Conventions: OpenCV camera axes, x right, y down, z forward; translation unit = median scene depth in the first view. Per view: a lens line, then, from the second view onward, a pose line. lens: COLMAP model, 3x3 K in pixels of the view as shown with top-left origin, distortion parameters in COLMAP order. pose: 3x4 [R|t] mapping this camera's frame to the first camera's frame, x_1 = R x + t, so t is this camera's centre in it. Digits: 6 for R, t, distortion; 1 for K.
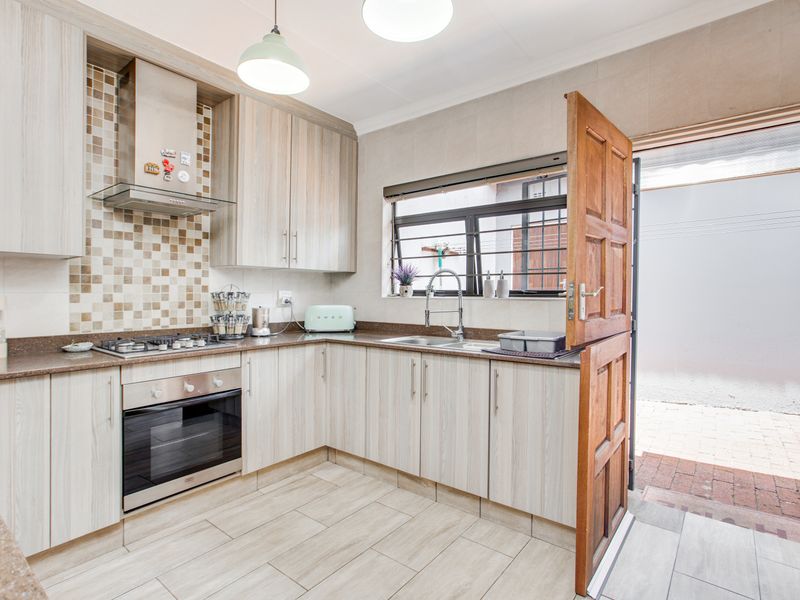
lens RADIAL K [[410.3, 0, 405.4], [0, 410.3, 296.2], [0, 0, 1]] dist [-0.028888, 0.014524]
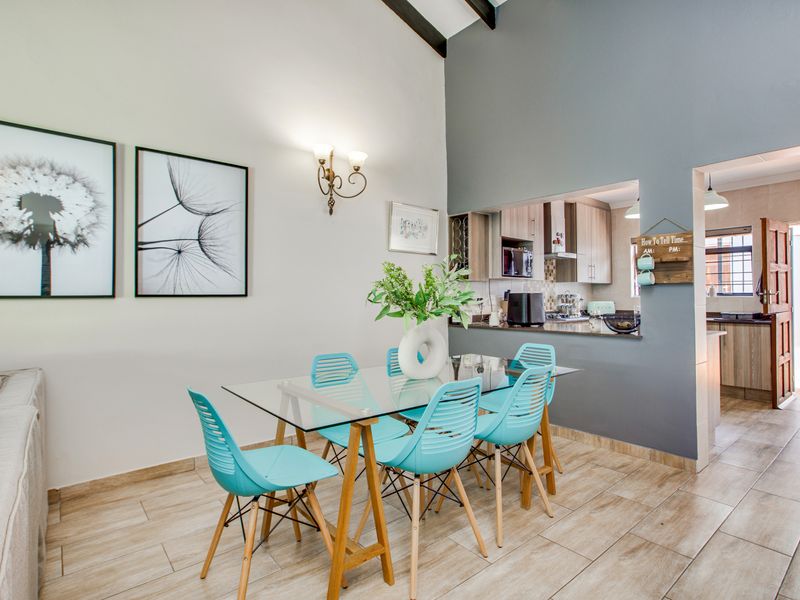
lens RADIAL K [[419.0, 0, 405.0], [0, 419.0, 285.9], [0, 0, 1]] dist [-0.028271, 0.006722]
pose [[0.976859, -0.007932, -0.213739, -0.806946], [0.001332, 0.999518, -0.031005, 0.011770], [0.213882, 0.030003, 0.976399, -1.293078]]
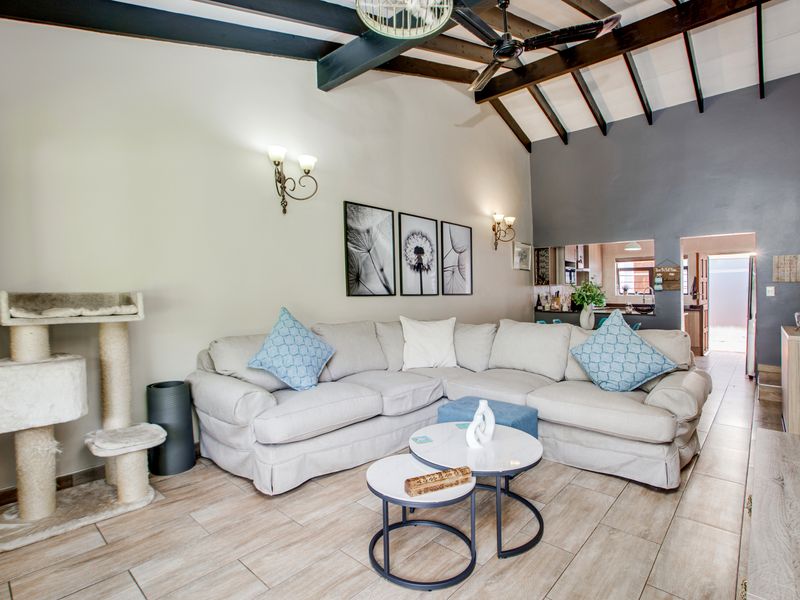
lens RADIAL K [[410.3, 0, 392.5], [0, 410.3, 288.9], [0, 0, 1]] dist [-0.028888, 0.014524]
pose [[0.997202, -0.000826, -0.074755, -1.764596], [-0.000722, 0.999786, -0.020668, 0.019061], [0.074757, 0.020664, 0.996988, -2.511971]]
